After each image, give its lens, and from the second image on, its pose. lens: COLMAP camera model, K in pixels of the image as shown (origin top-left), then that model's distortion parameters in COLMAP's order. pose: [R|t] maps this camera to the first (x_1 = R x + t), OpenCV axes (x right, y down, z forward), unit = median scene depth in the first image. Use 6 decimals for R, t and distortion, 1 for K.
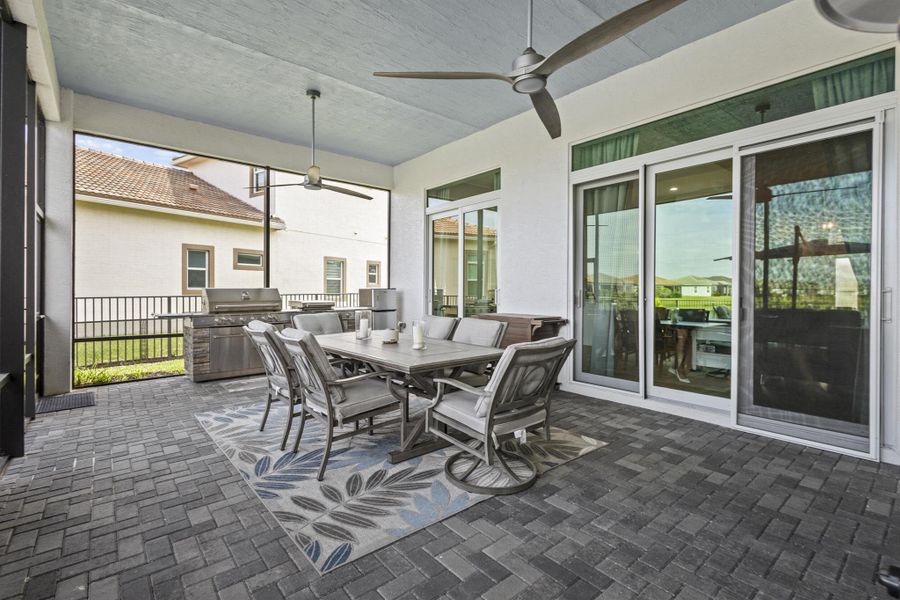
lens RADIAL K [[416.5, 0, 464.6], [0, 416.5, 287.1], [0, 0, 1]] dist [0.003388, 0.000284]
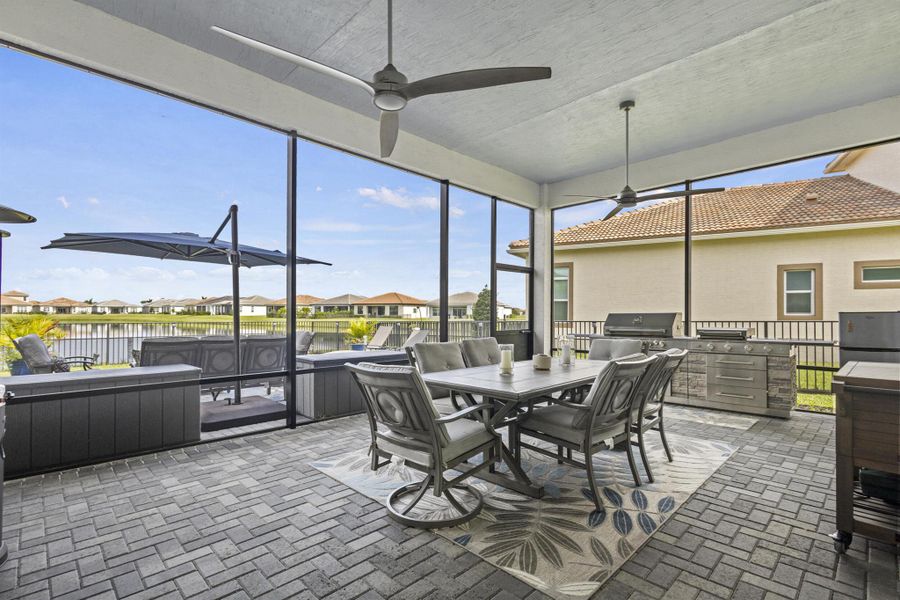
lens RADIAL K [[421.0, 0, 444.6], [0, 421.0, 315.6], [0, 0, 1]] dist [0.002802, 0.000063]
pose [[0.057505, -0.000573, -0.998345, 0.607550], [0.008645, 0.999963, -0.000076, 0.006887], [0.998308, -0.008626, 0.057507, 0.574675]]
